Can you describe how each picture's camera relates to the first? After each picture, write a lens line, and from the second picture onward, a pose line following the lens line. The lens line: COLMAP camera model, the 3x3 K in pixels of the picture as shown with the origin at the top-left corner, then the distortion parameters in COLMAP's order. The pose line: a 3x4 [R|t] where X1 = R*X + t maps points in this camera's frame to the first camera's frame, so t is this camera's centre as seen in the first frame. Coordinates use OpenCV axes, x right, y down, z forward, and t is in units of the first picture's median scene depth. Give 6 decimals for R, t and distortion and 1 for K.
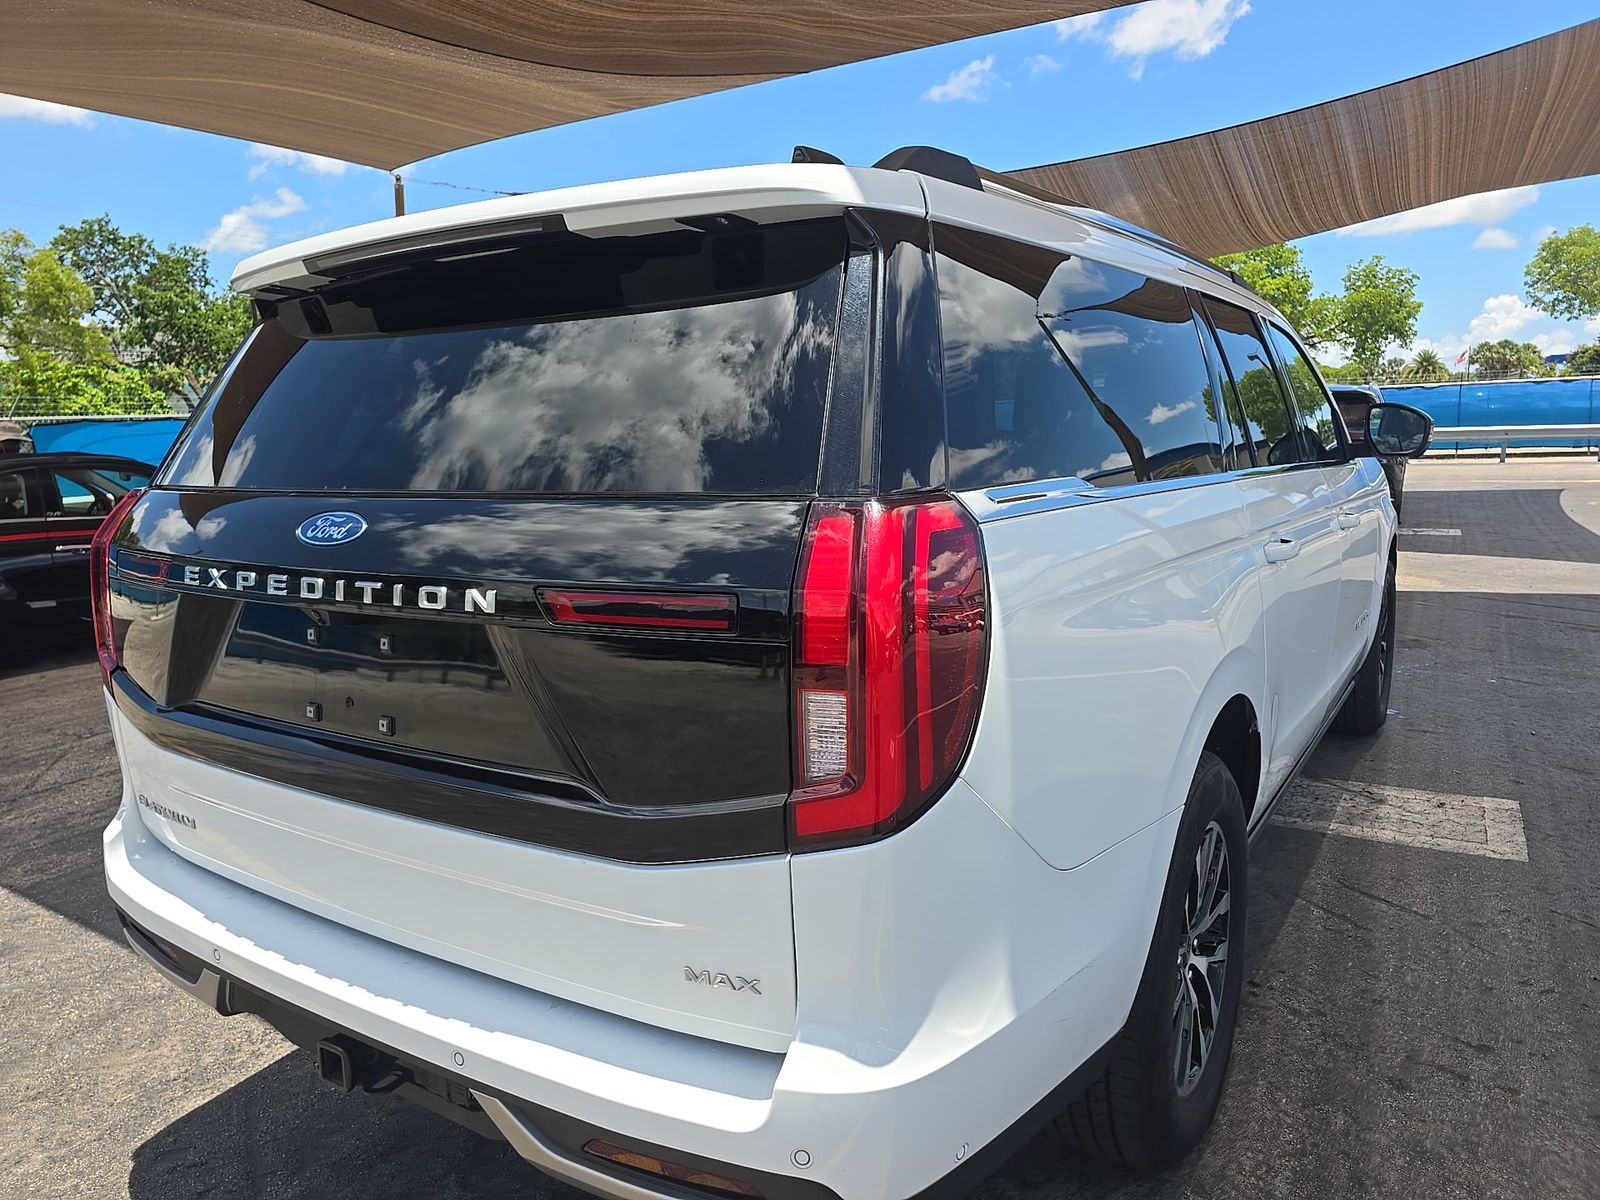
lens RADIAL K [[1089.5, 0, 800.0], [0, 1089.5, 600.0], [0, 0, 1]] dist [0.024991, -0.045480]
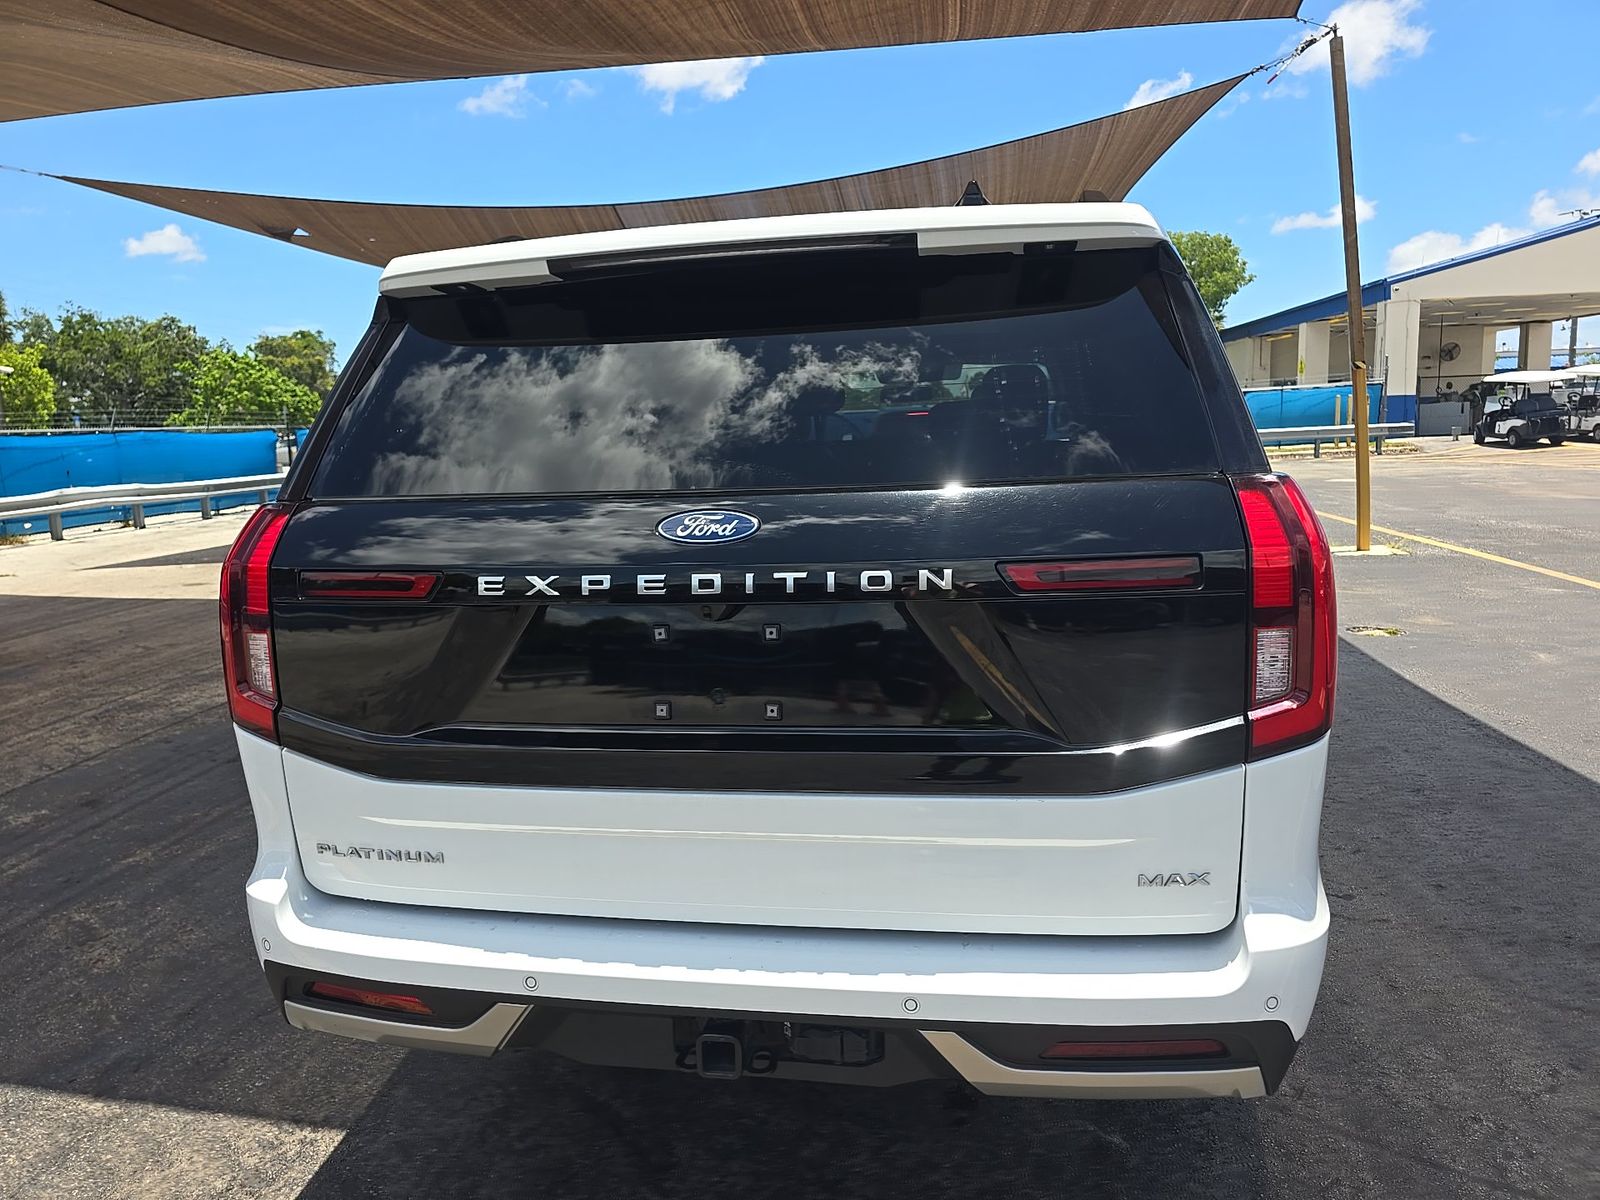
lens RADIAL K [[1066.7, 0, 791.2], [0, 1066.7, 602.5], [0, 0, 1]] dist [0.044712, -0.002497]
pose [[0.927704, -0.065774, 0.367476, -0.751809], [0.070152, 0.997535, 0.001447, 0.010543], [-0.366665, 0.024437, 0.930032, 0.039493]]
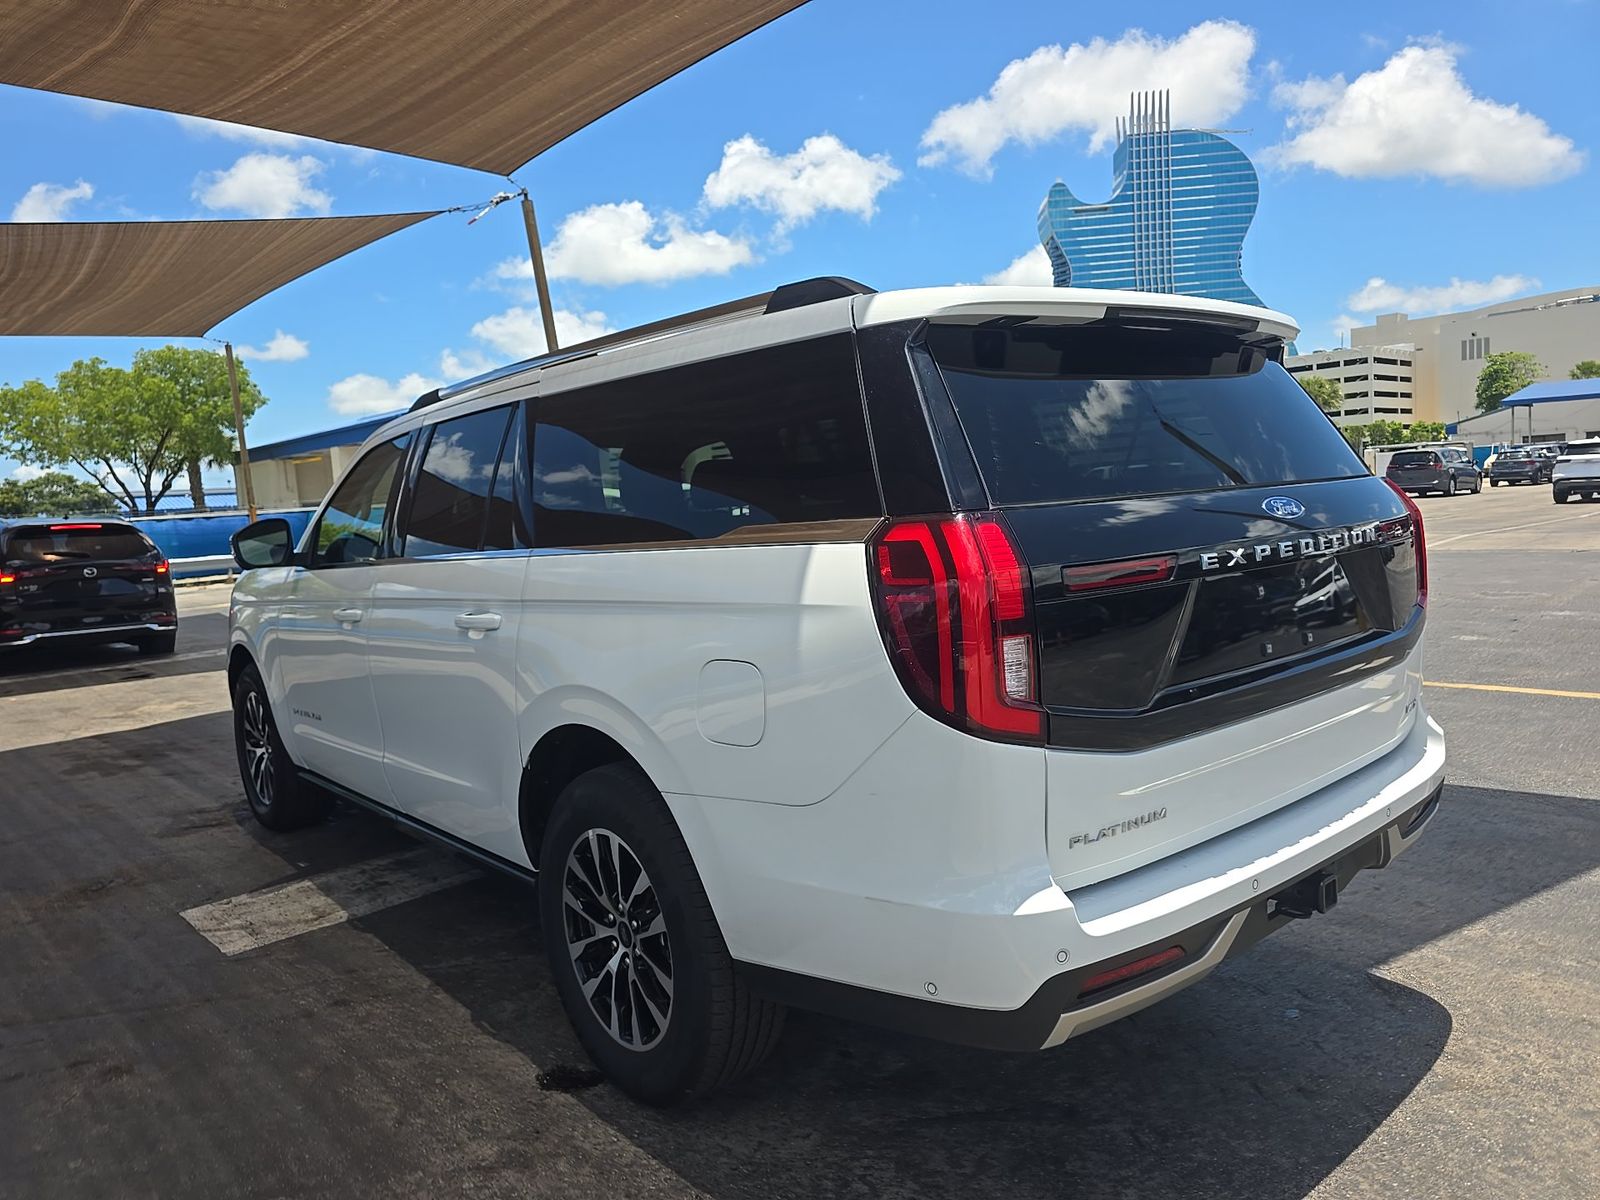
lens RADIAL K [[1089.5, 0, 800.0], [0, 1089.5, 600.0], [0, 0, 1]] dist [0.024991, -0.045480]
pose [[0.315248, -0.079781, 0.945650, -2.051527], [0.206719, 0.978305, 0.013623, -0.099910], [-0.926221, 0.191189, 0.324901, 1.180678]]
